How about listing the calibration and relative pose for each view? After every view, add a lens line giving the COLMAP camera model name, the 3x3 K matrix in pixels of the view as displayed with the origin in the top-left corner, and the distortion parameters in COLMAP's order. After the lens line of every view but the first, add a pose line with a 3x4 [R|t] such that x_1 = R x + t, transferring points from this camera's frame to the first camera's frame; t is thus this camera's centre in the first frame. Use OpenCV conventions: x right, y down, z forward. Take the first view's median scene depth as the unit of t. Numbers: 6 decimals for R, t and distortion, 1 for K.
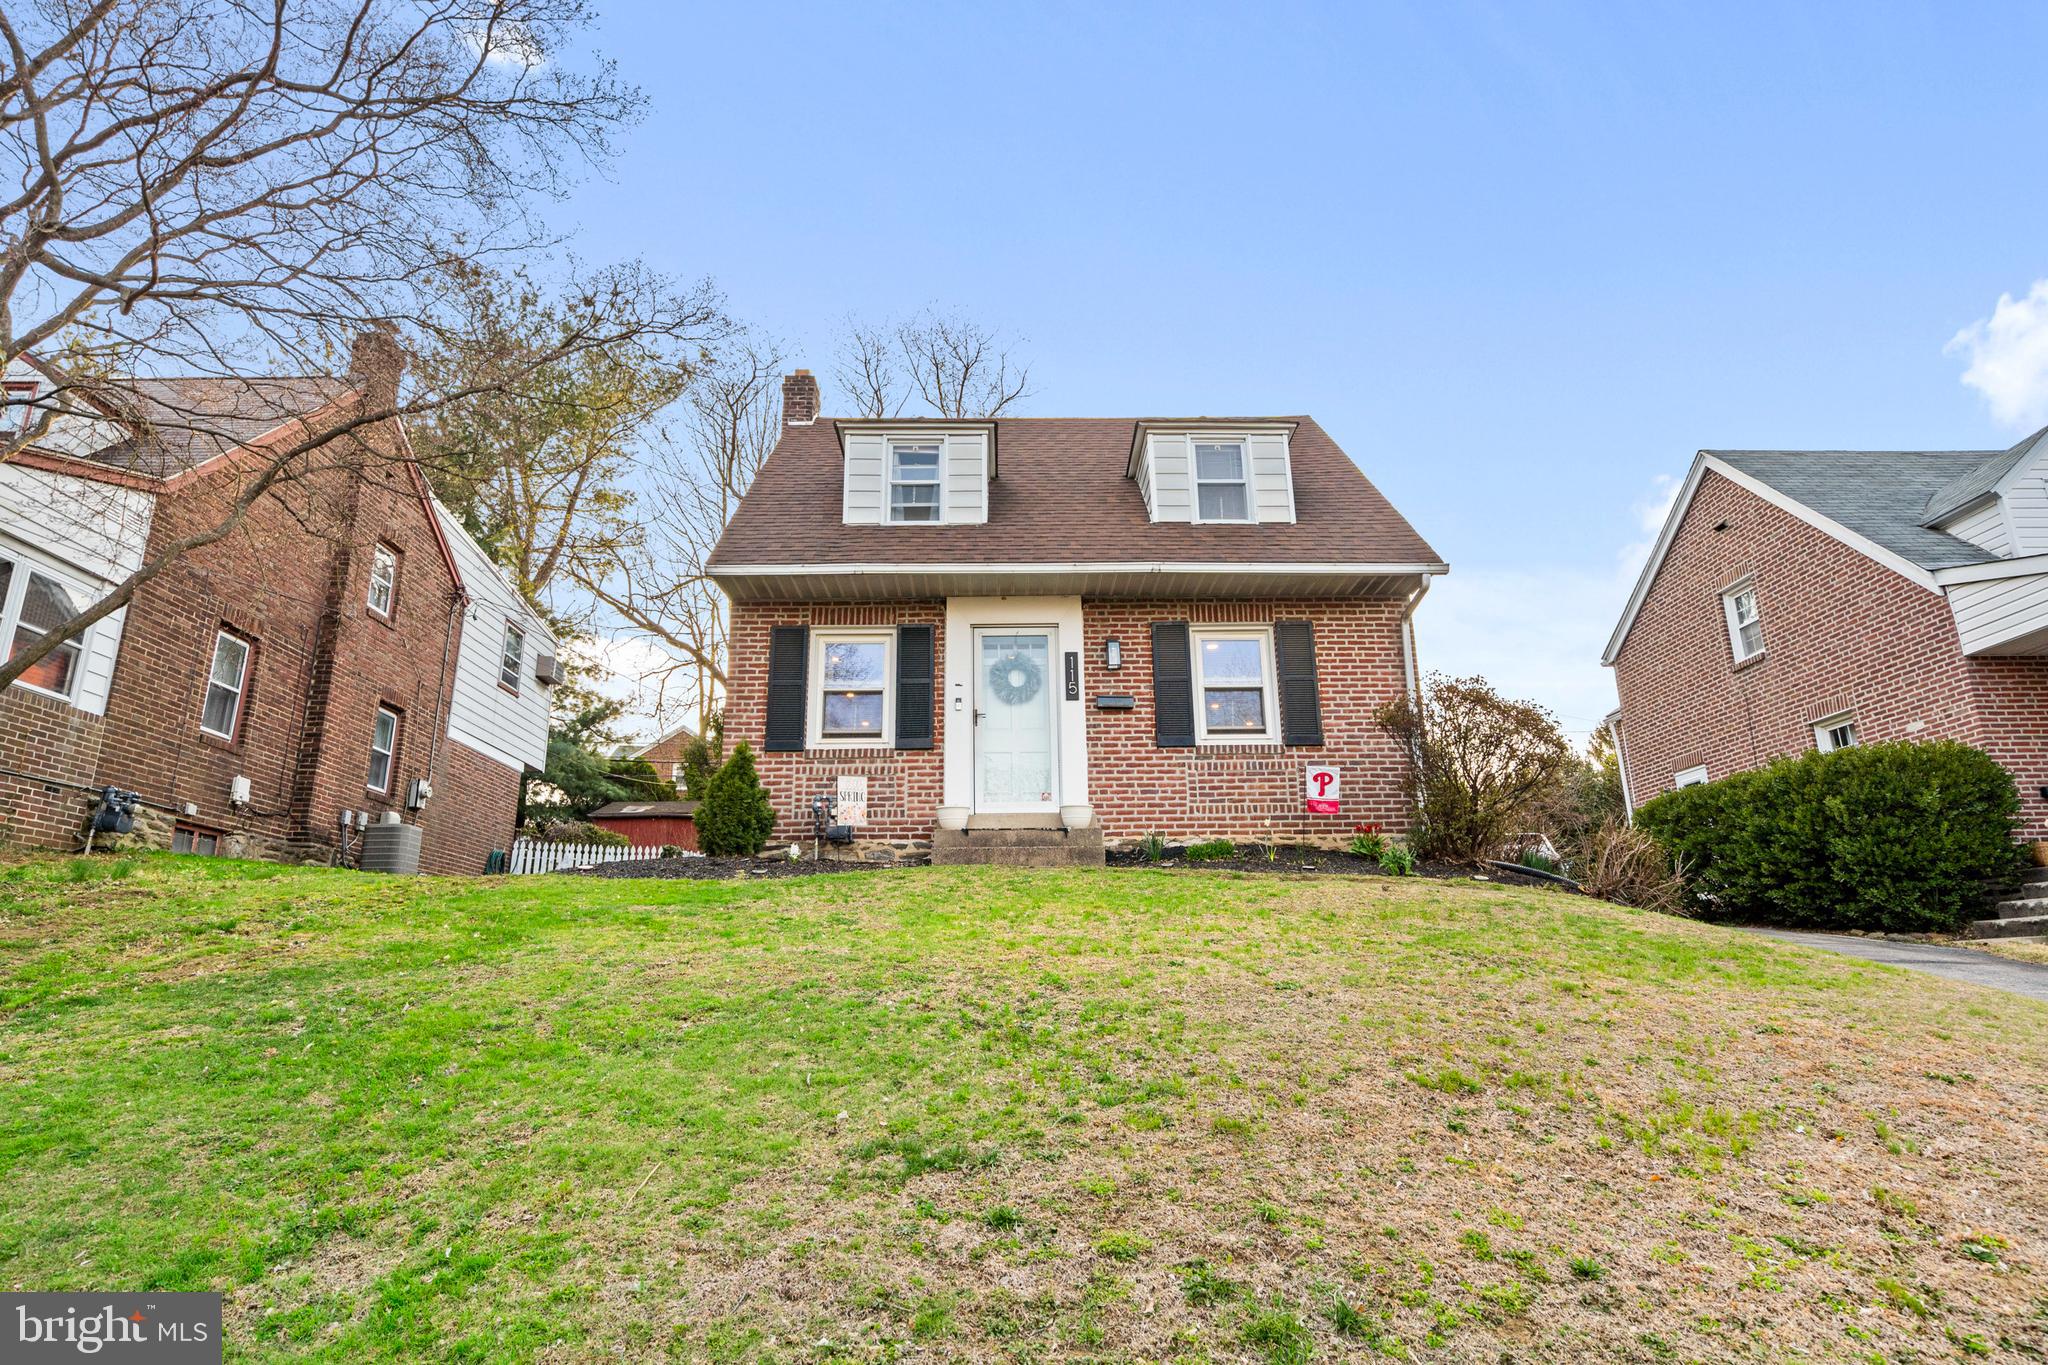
lens RADIAL K [[1124.7, 0, 1015.5], [0, 1124.7, 662.1], [0, 0, 1]] dist [0.005233, 0.000105]
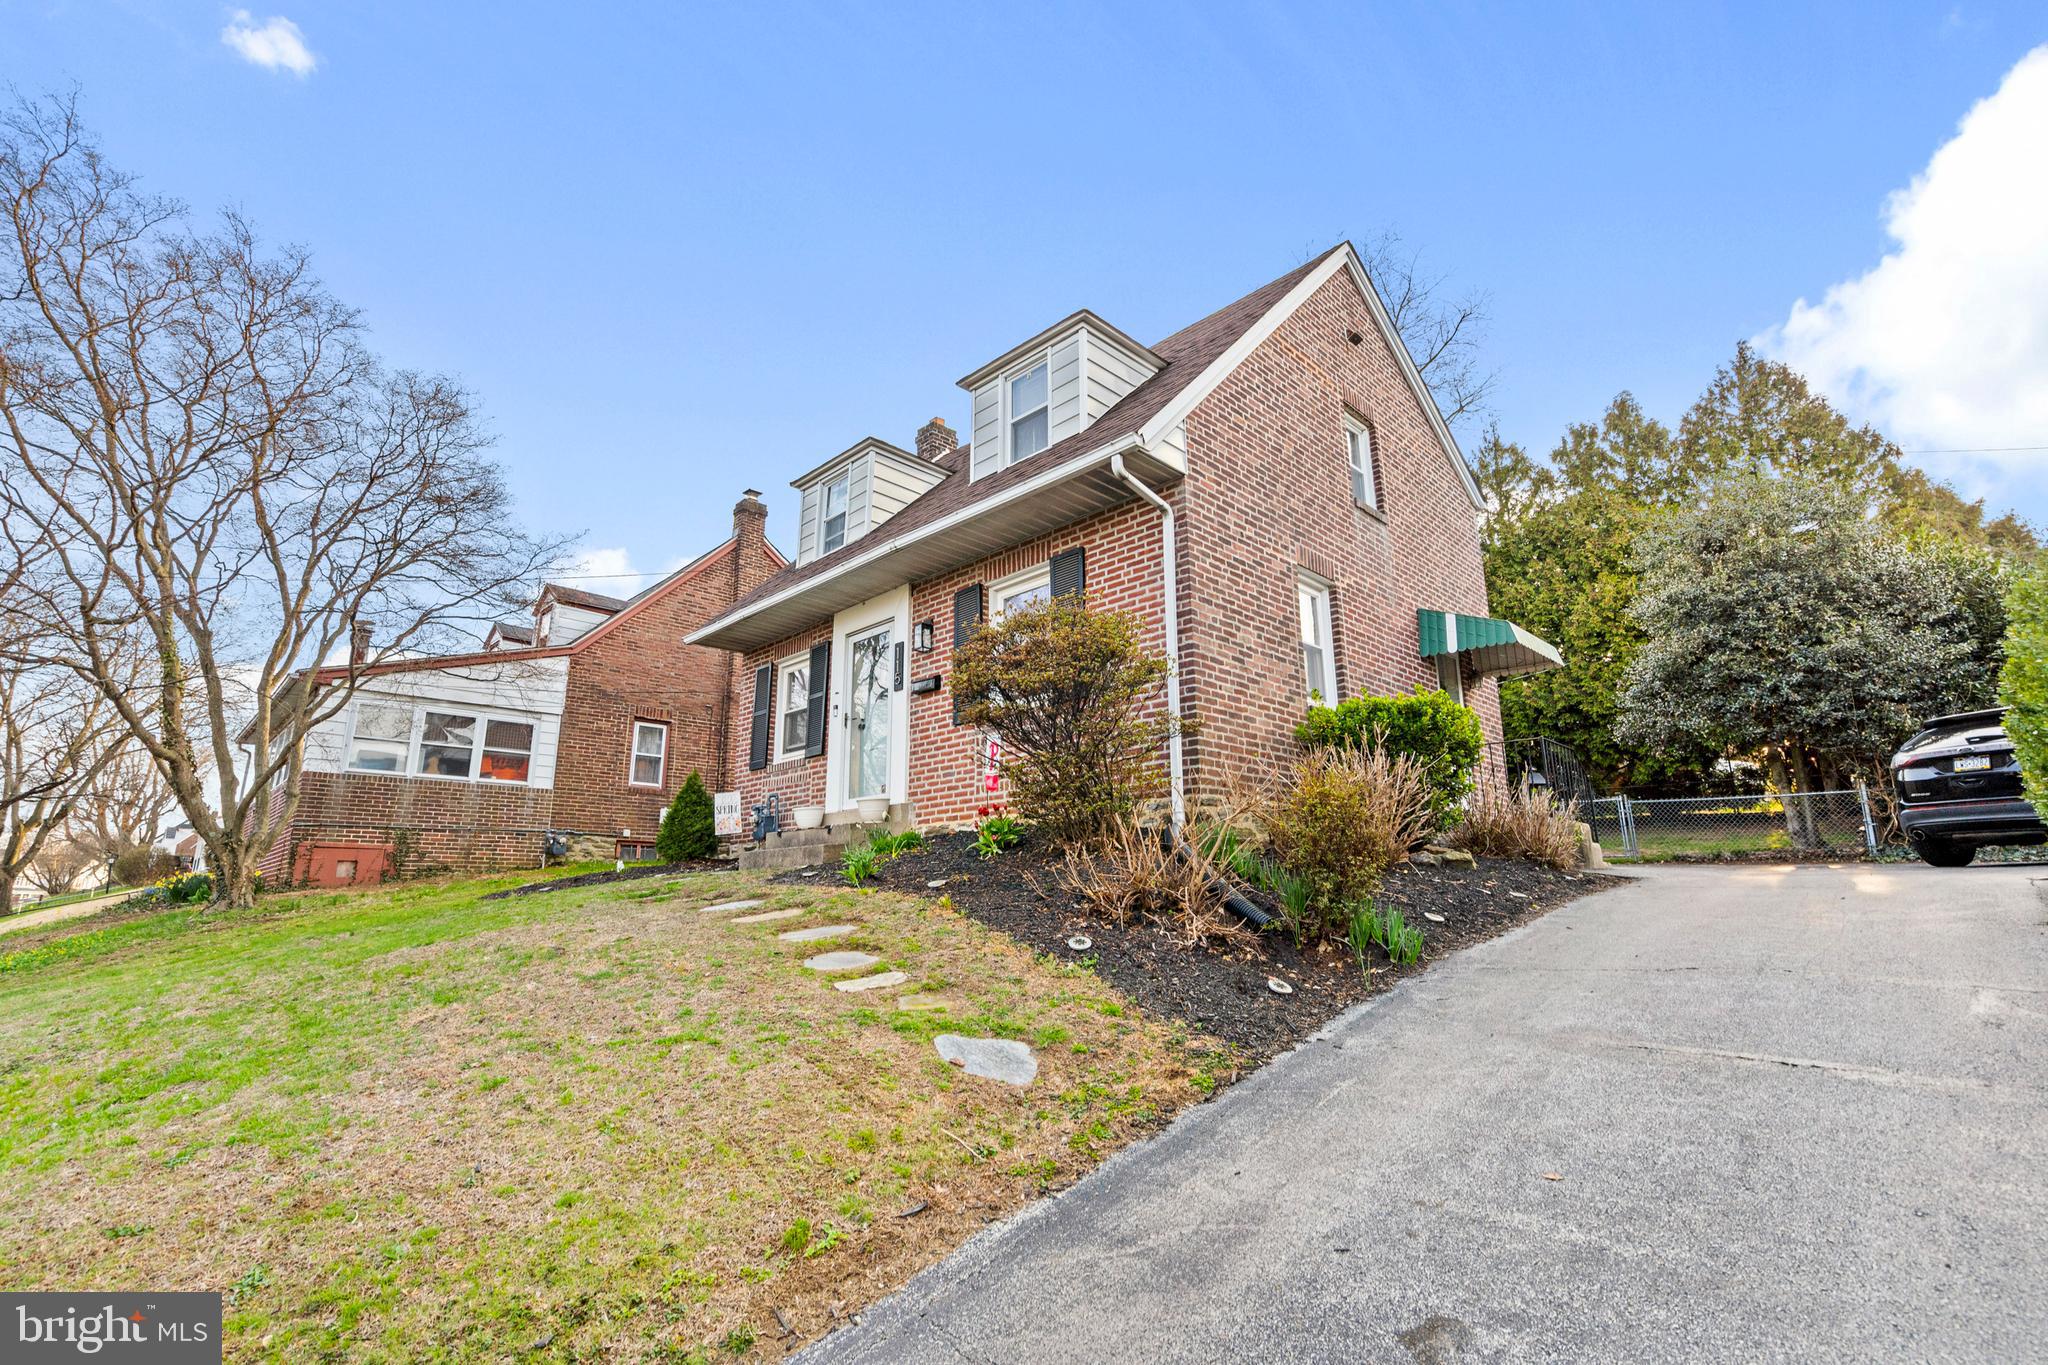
lens RADIAL K [[933.4, 0, 1020.5], [0, 933.4, 670.9], [0, 0, 1]] dist [-0.002573, 0.006230]
pose [[0.684733, -0.171778, -0.708261, 0.706195], [0.210735, 0.976979, -0.033217, 0.066249], [0.697662, -0.126510, 0.705169, 0.475419]]
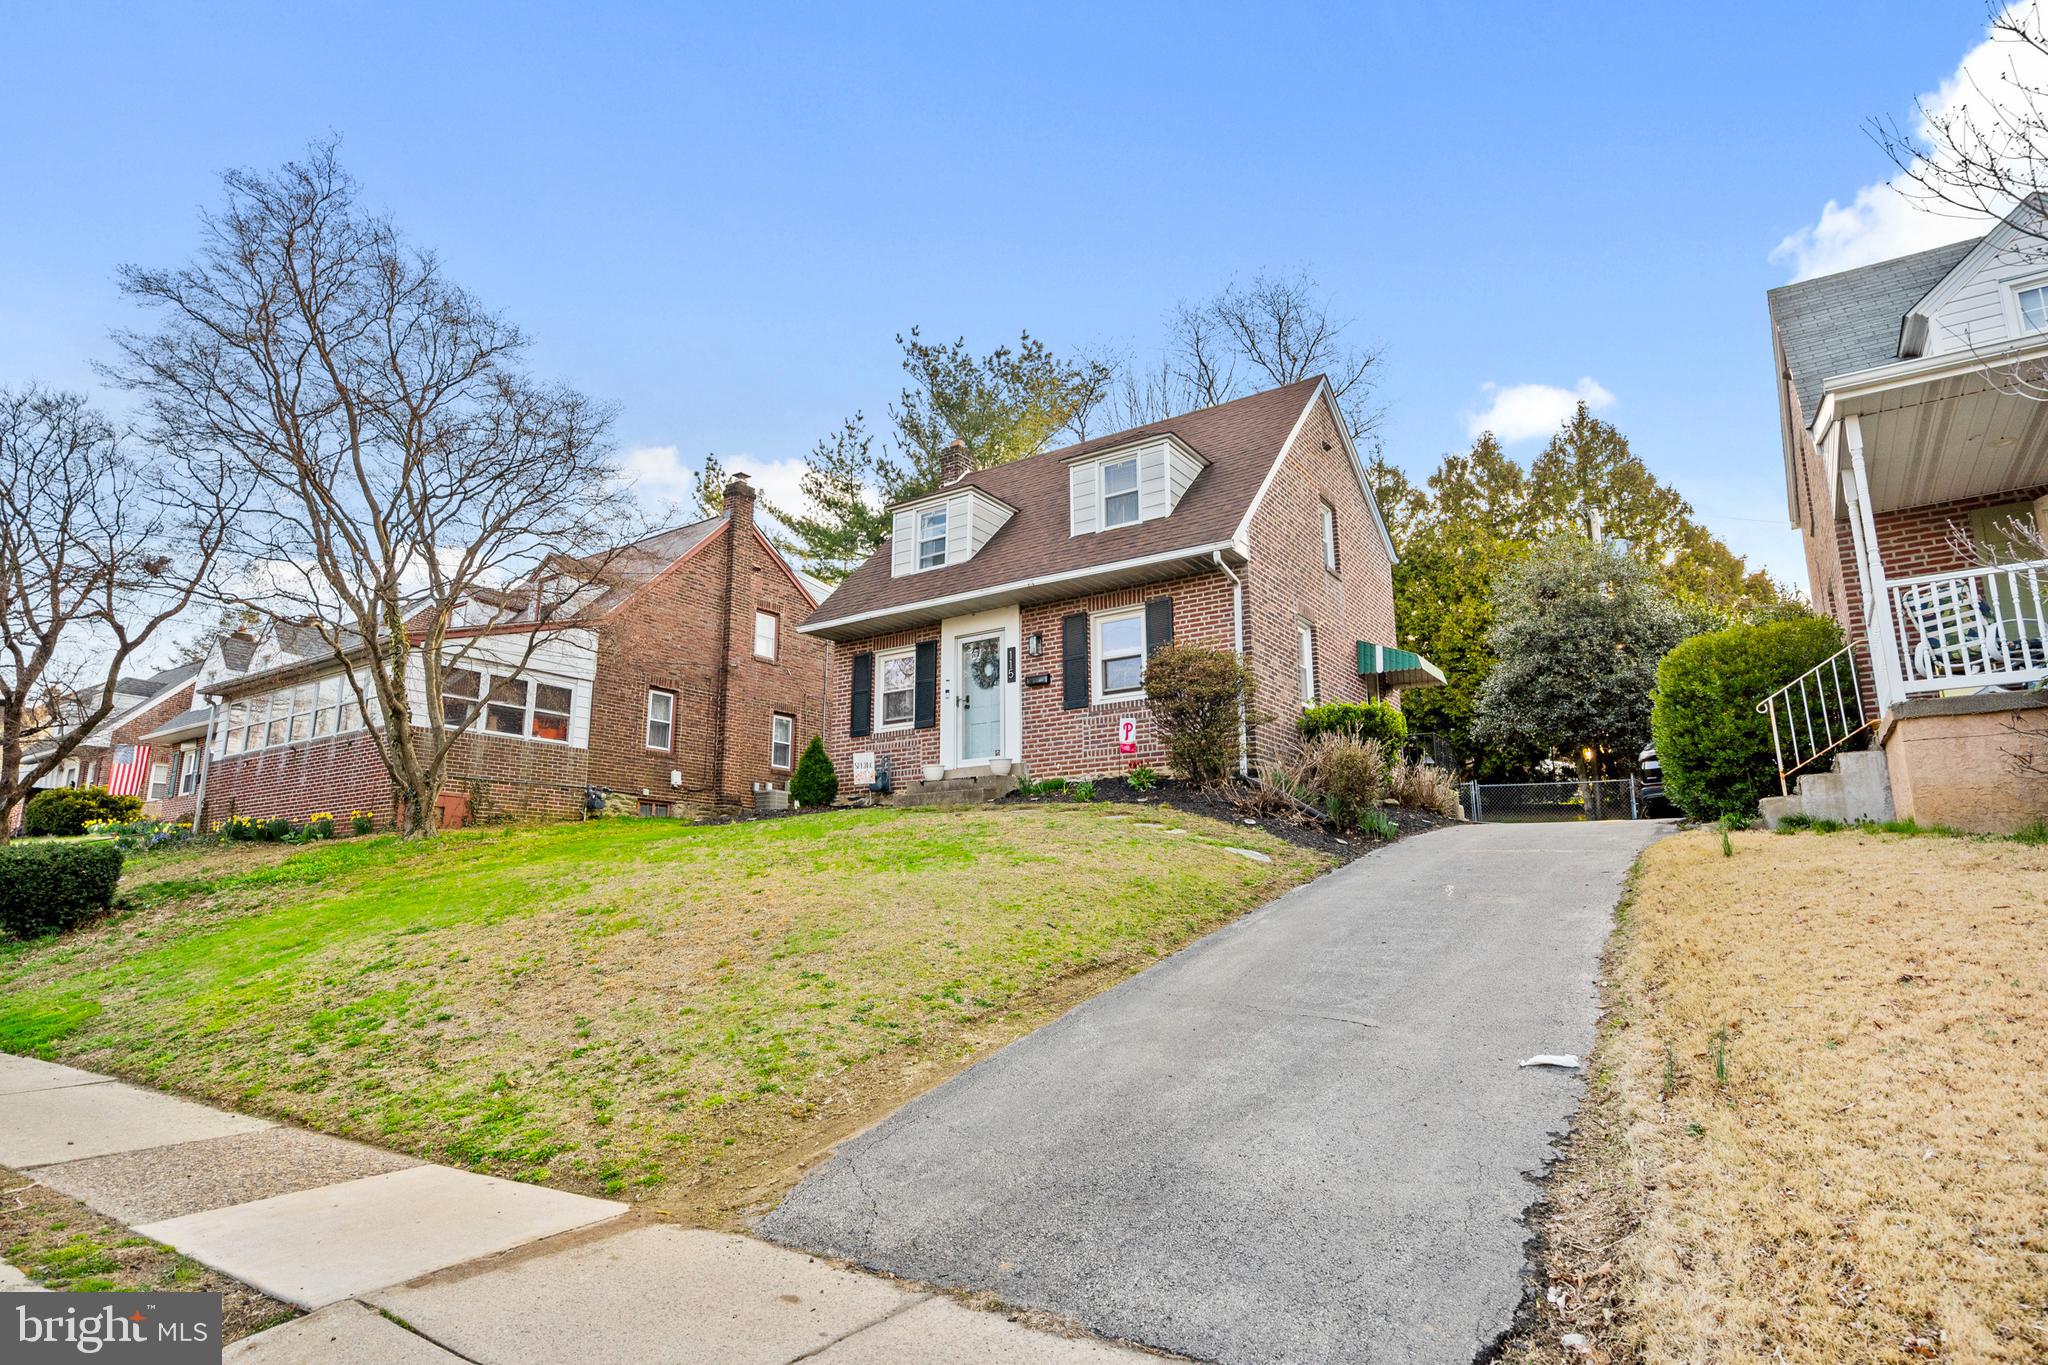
lens RADIAL K [[1124.7, 0, 1015.5], [0, 1124.7, 662.1], [0, 0, 1]] dist [0.005233, 0.000105]
pose [[0.814772, -0.120942, -0.567027, 0.831036], [0.162458, 0.986447, 0.023038, -0.021876], [0.556555, -0.110888, 0.823377, -0.143333]]
